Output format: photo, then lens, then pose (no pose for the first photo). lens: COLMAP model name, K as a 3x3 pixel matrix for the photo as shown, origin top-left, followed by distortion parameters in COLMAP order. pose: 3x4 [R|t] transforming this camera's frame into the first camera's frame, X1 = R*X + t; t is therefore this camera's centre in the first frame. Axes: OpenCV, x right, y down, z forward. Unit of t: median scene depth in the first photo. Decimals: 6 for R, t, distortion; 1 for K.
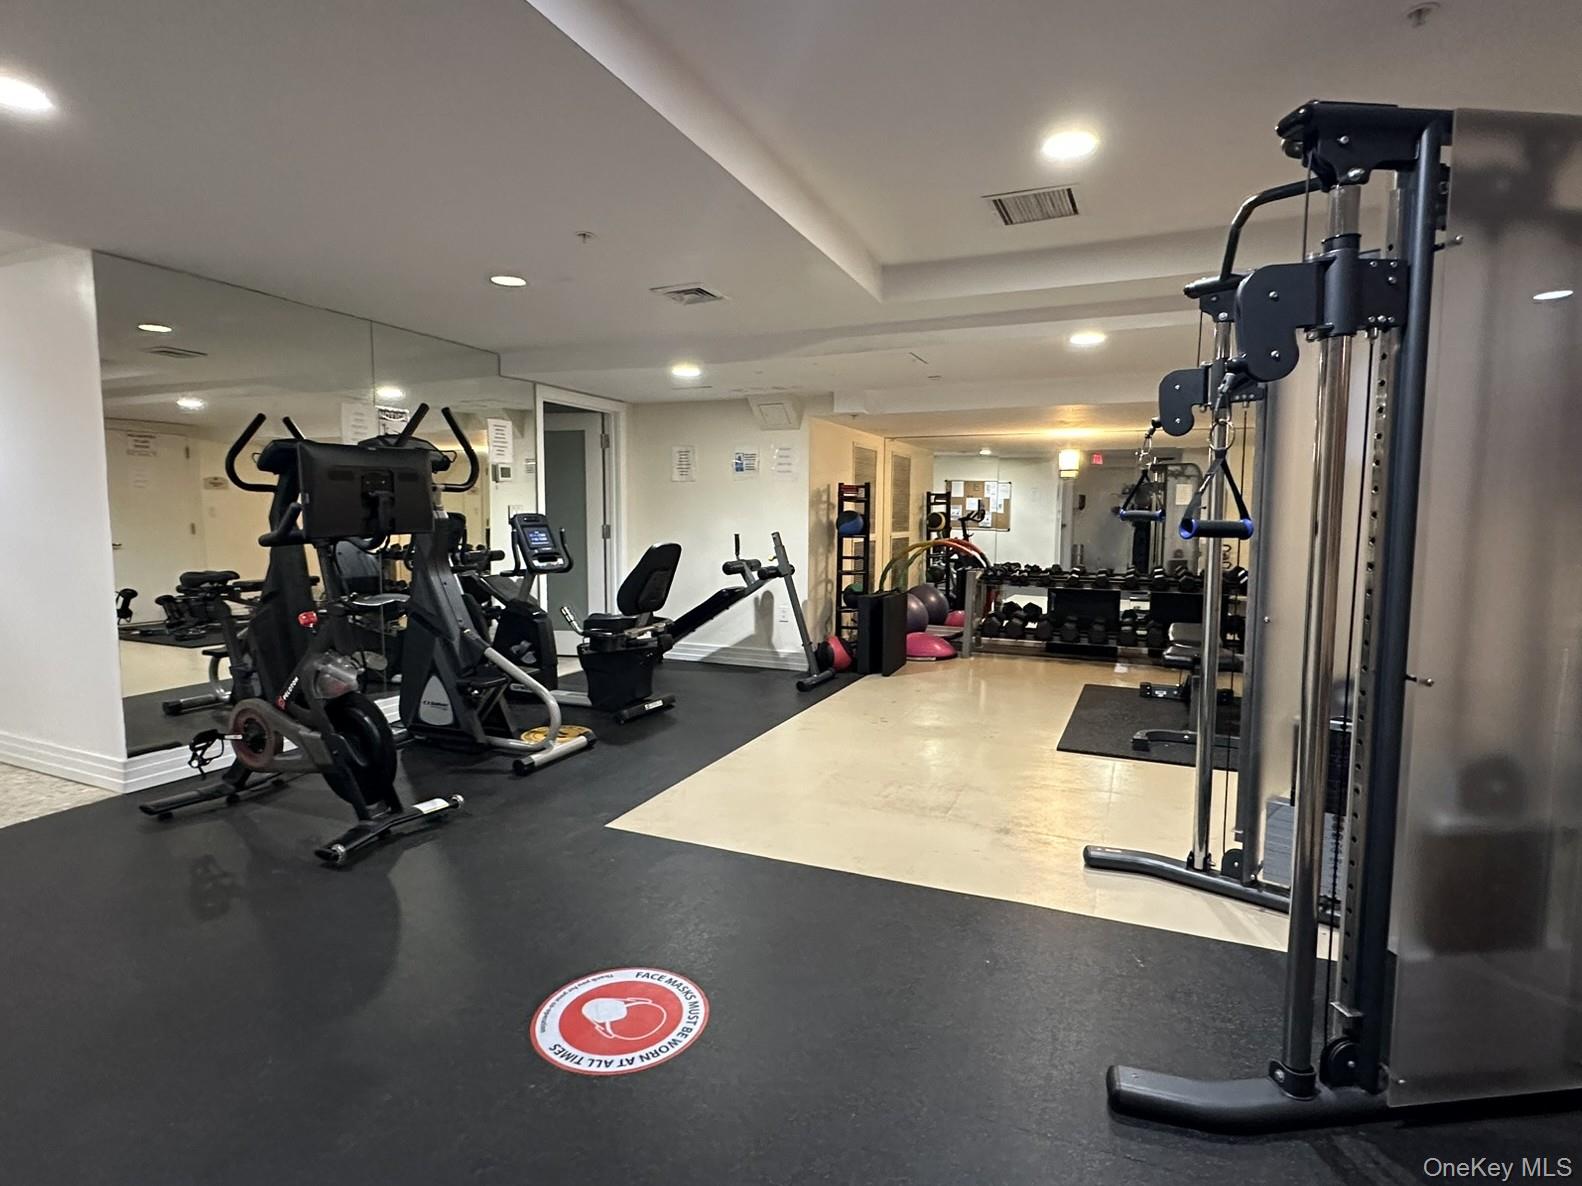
lens RADIAL K [[837.2, 0, 791.0], [0, 837.2, 593.0], [0, 0, 1]] dist [-0.001564, 0.000128]
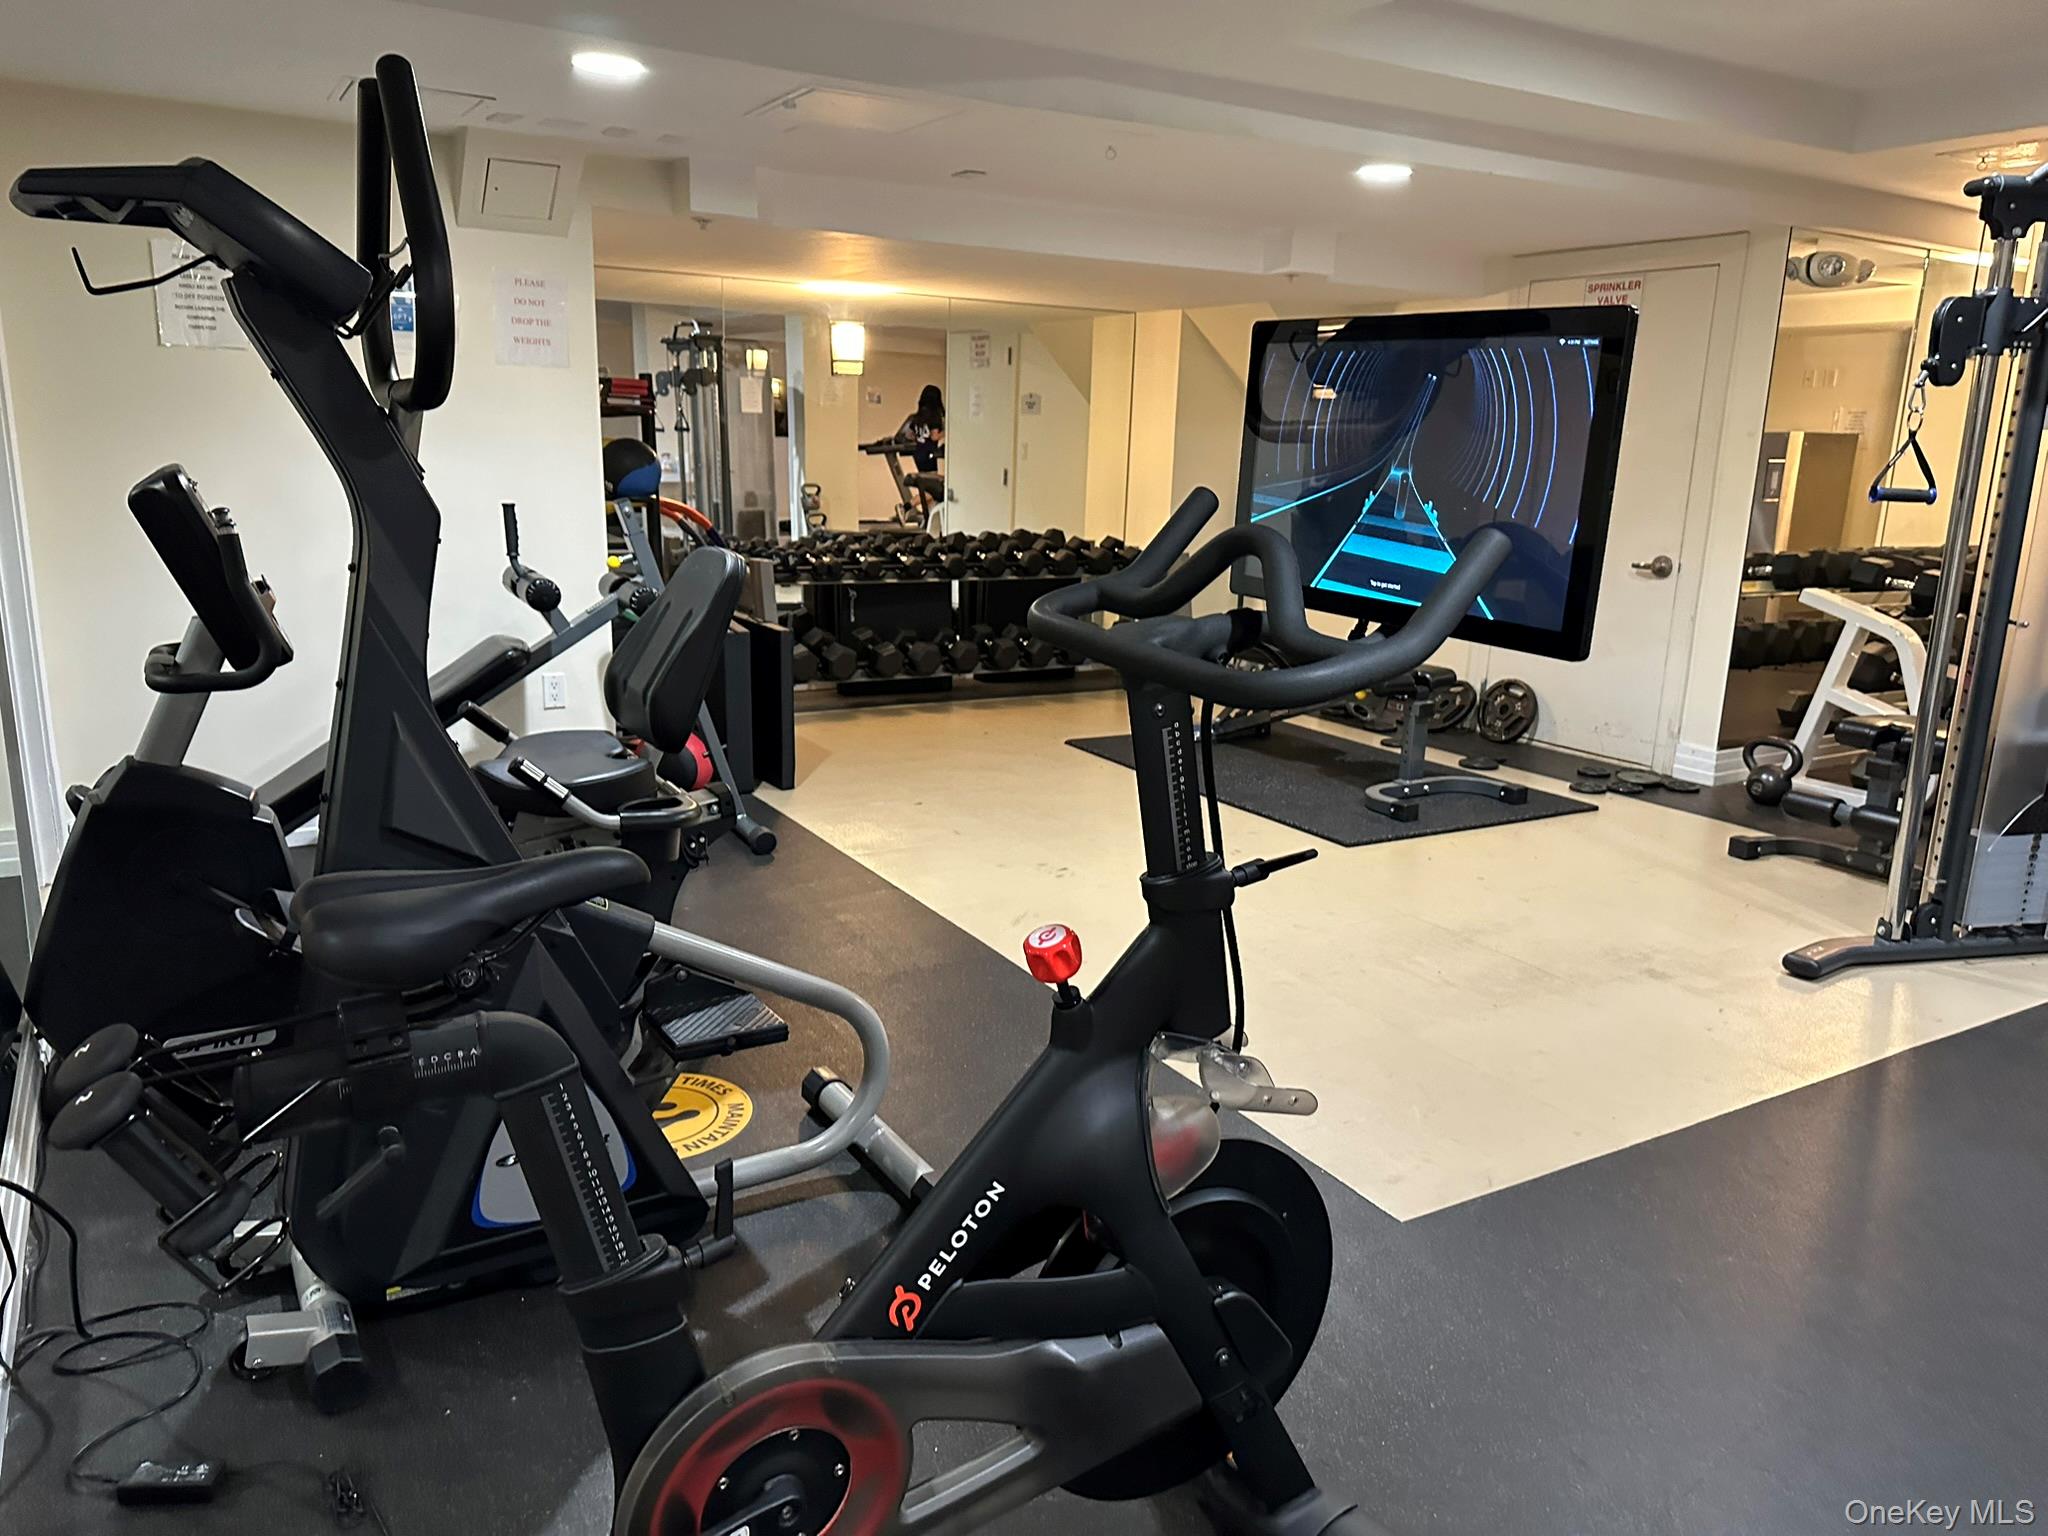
lens RADIAL K [[1466.8, 0, 1024.0], [0, 1466.8, 768.0], [0, 0, 1]] dist [0.007001, 0.001528]
pose [[0.594164, -0.174130, 0.785269, -0.862980], [0.057328, 0.982970, 0.174593, -0.095279], [-0.802298, -0.058719, 0.594029, 0.692901]]
